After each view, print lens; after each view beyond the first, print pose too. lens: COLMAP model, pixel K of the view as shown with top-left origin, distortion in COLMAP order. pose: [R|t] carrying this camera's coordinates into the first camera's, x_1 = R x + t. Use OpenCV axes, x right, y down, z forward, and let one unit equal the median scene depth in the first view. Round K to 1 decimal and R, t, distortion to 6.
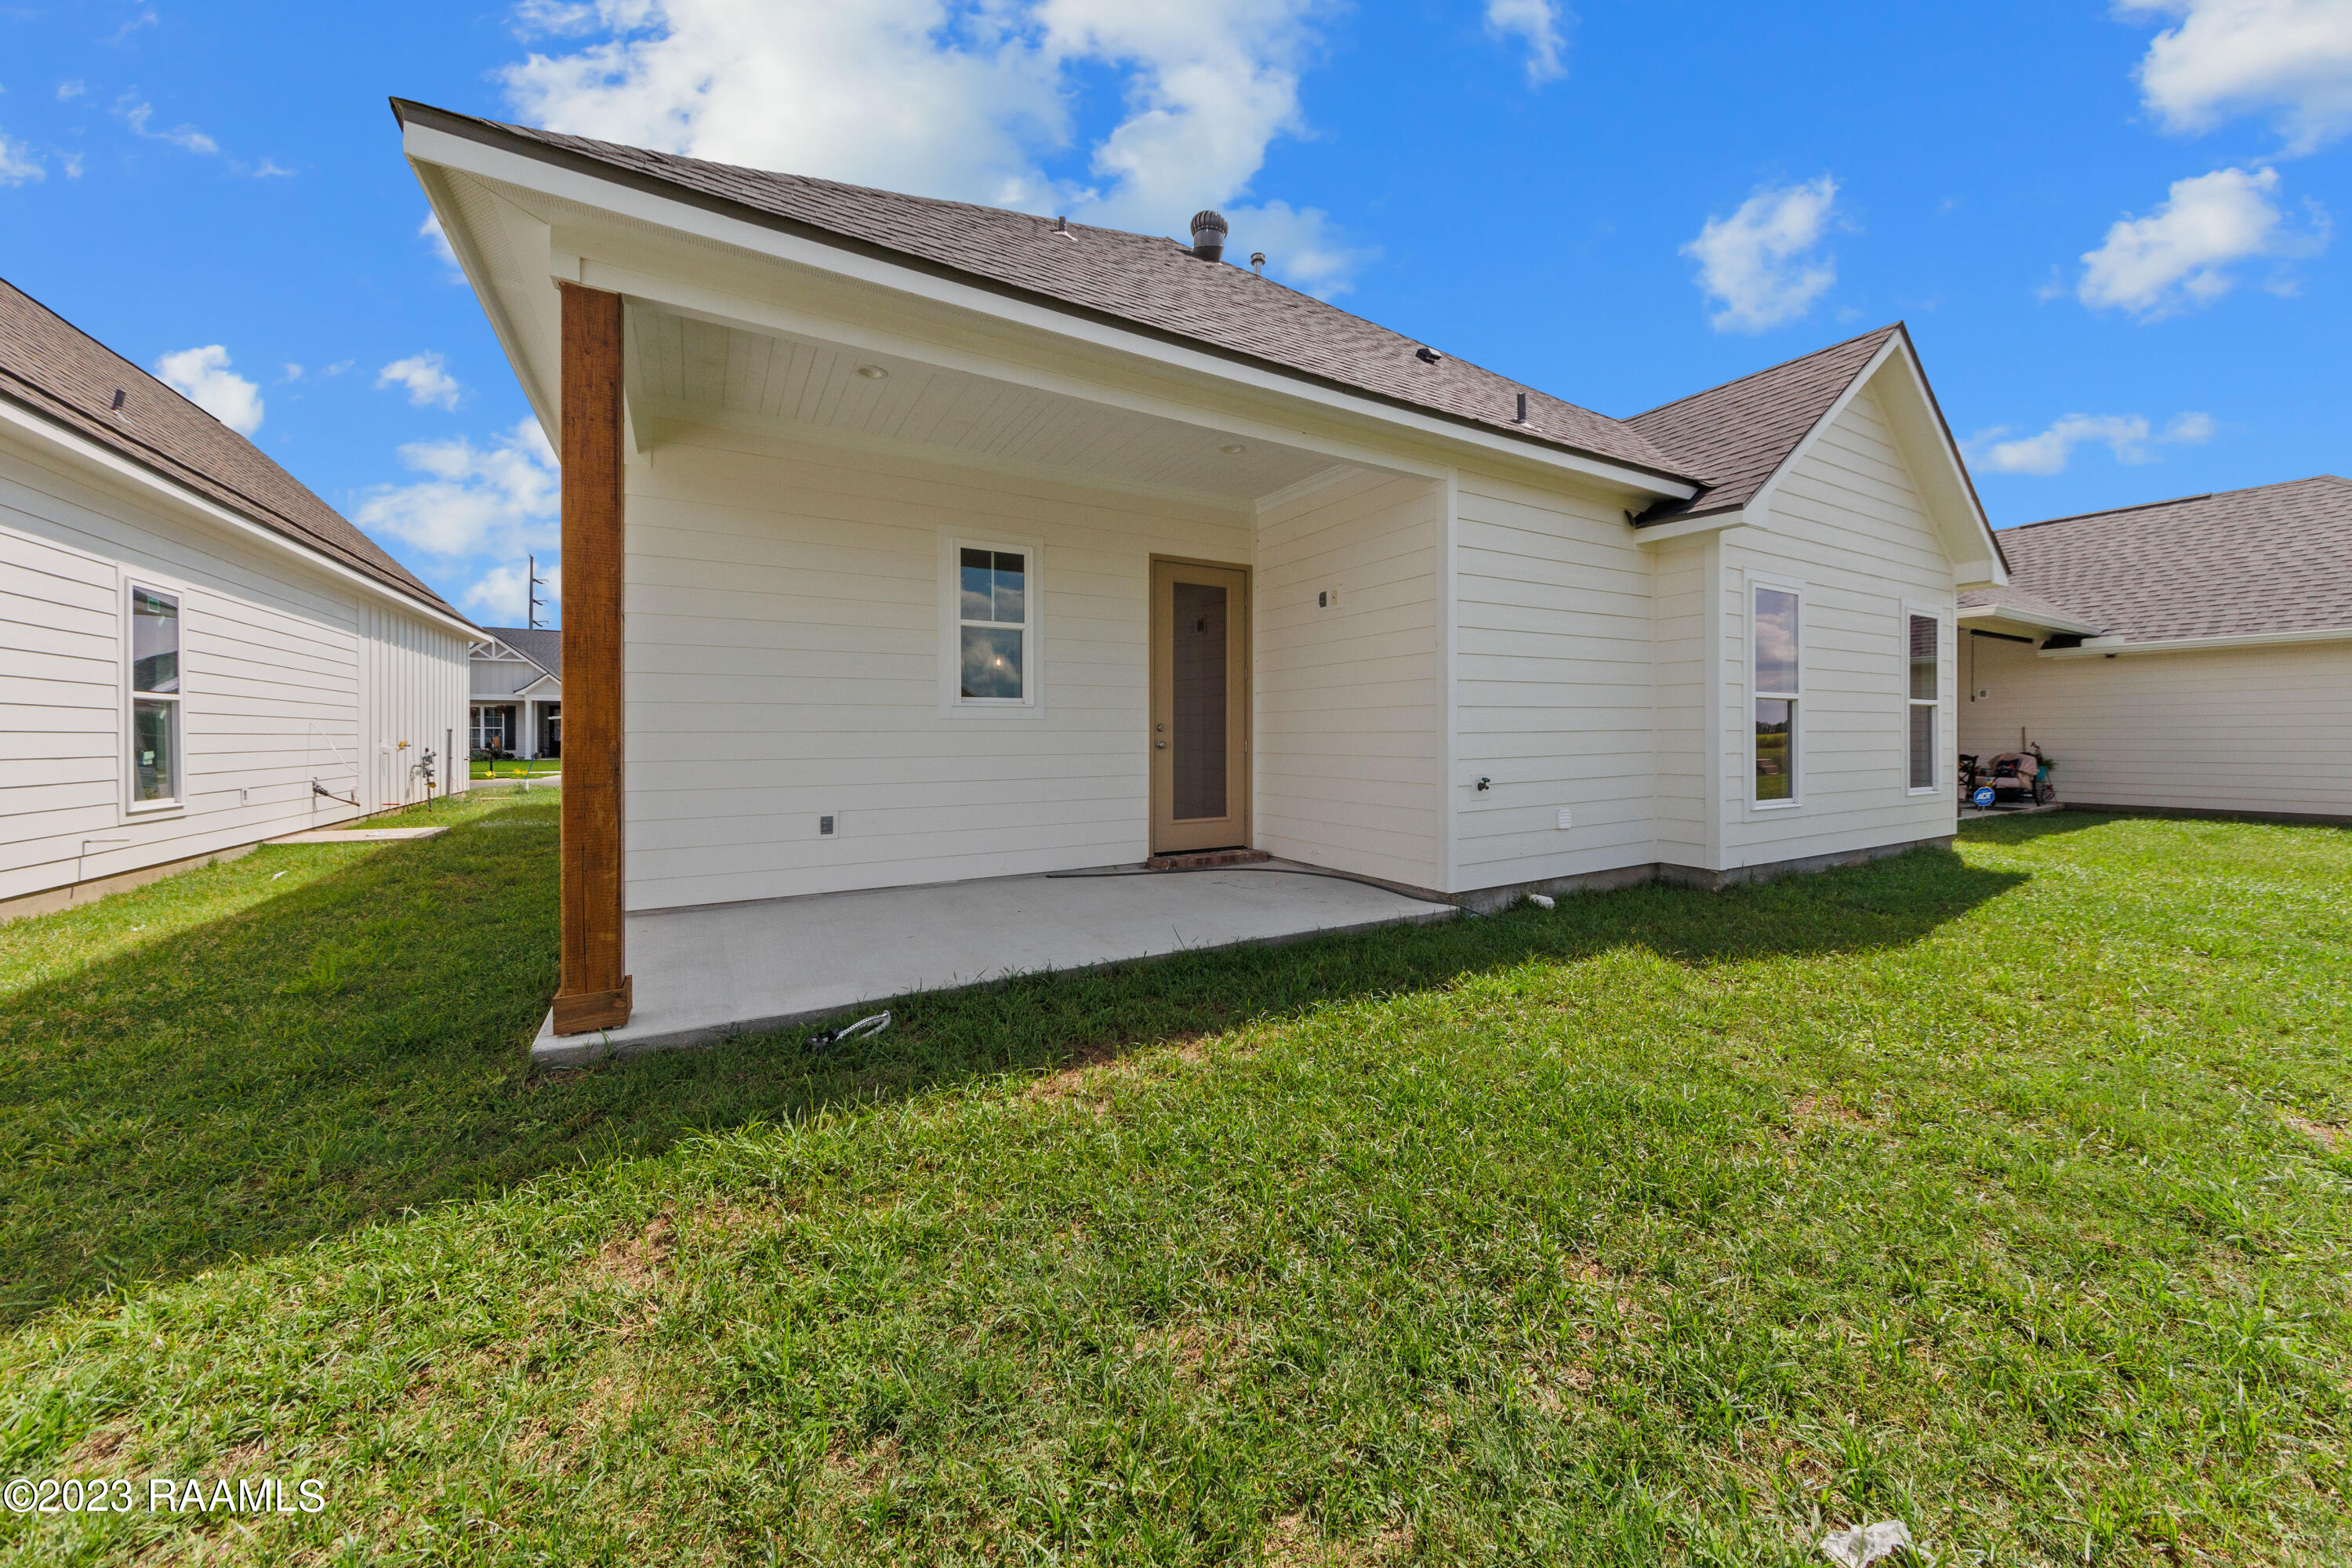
lens RADIAL K [[833.0, 0, 1179.7], [0, 833.0, 742.1], [0, 0, 1]] dist [0.000350, 0.000041]
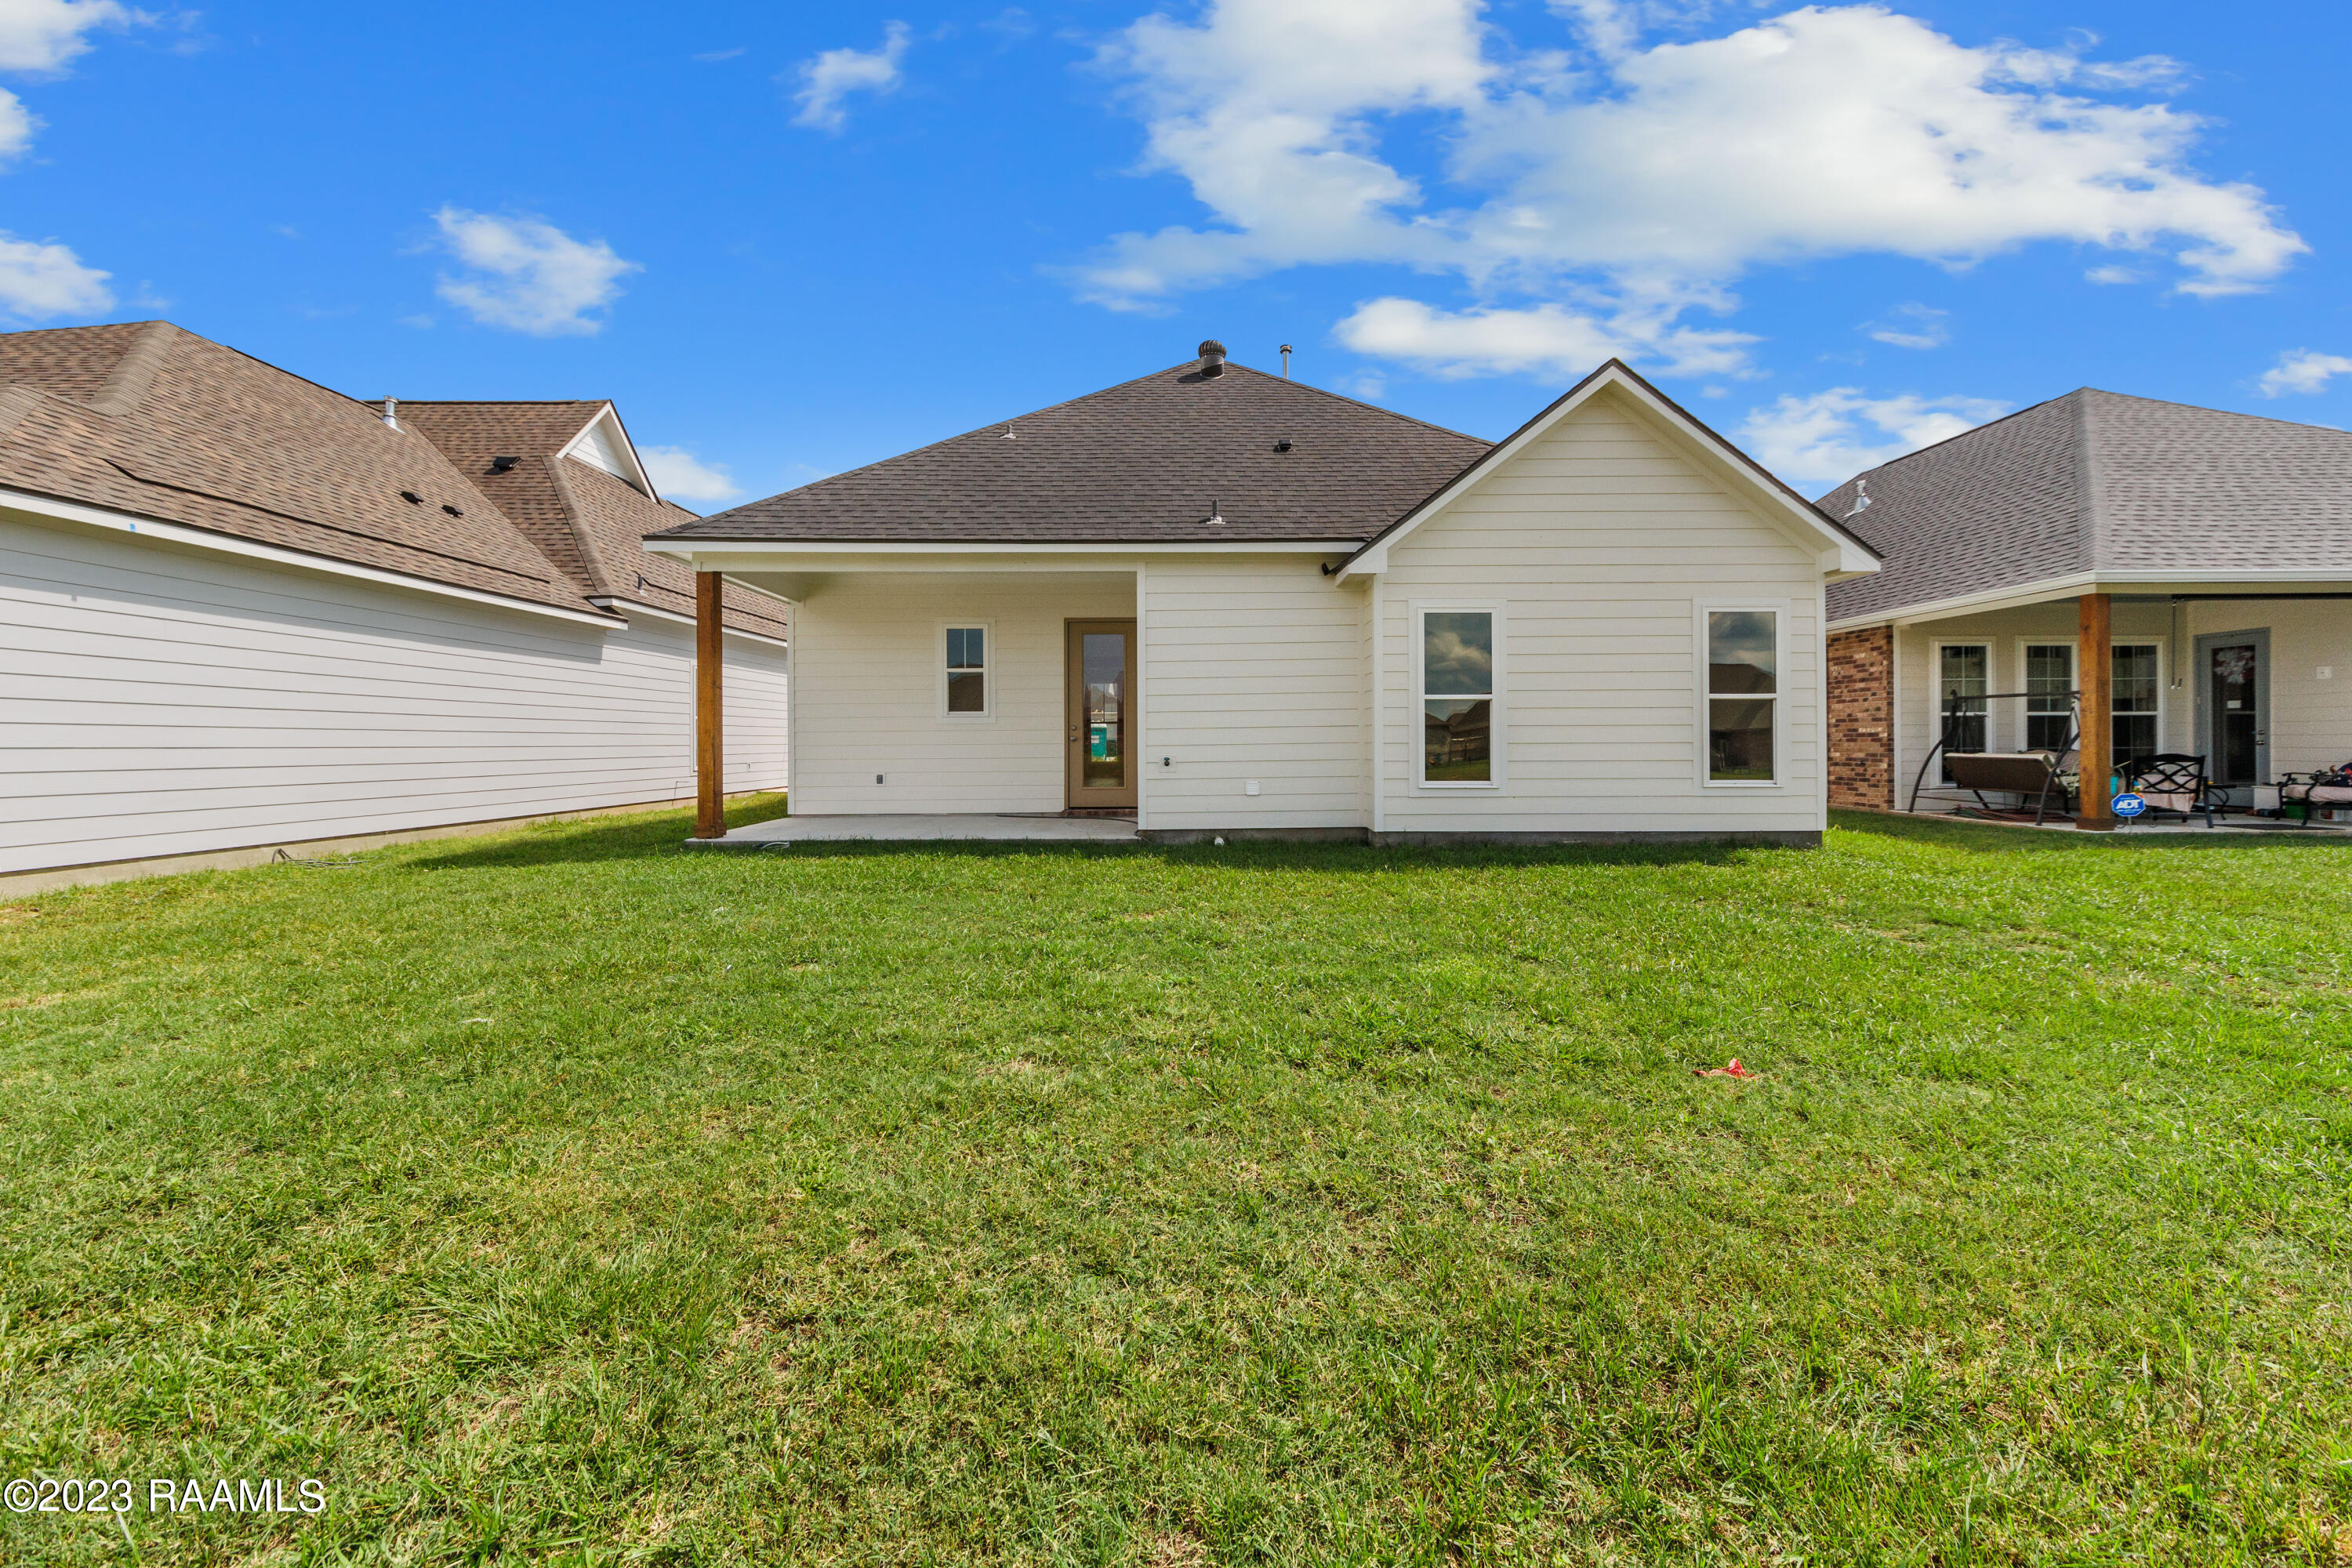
lens RADIAL K [[889.3, 0, 1178.0], [0, 889.3, 769.9], [0, 0, 1]] dist [-0.001034, -0.000197]
pose [[0.851869, 0.013919, -0.523570, 1.064343], [-0.001979, 0.999725, 0.023358, 0.022551], [0.523751, -0.018862, 0.851663, -0.349947]]
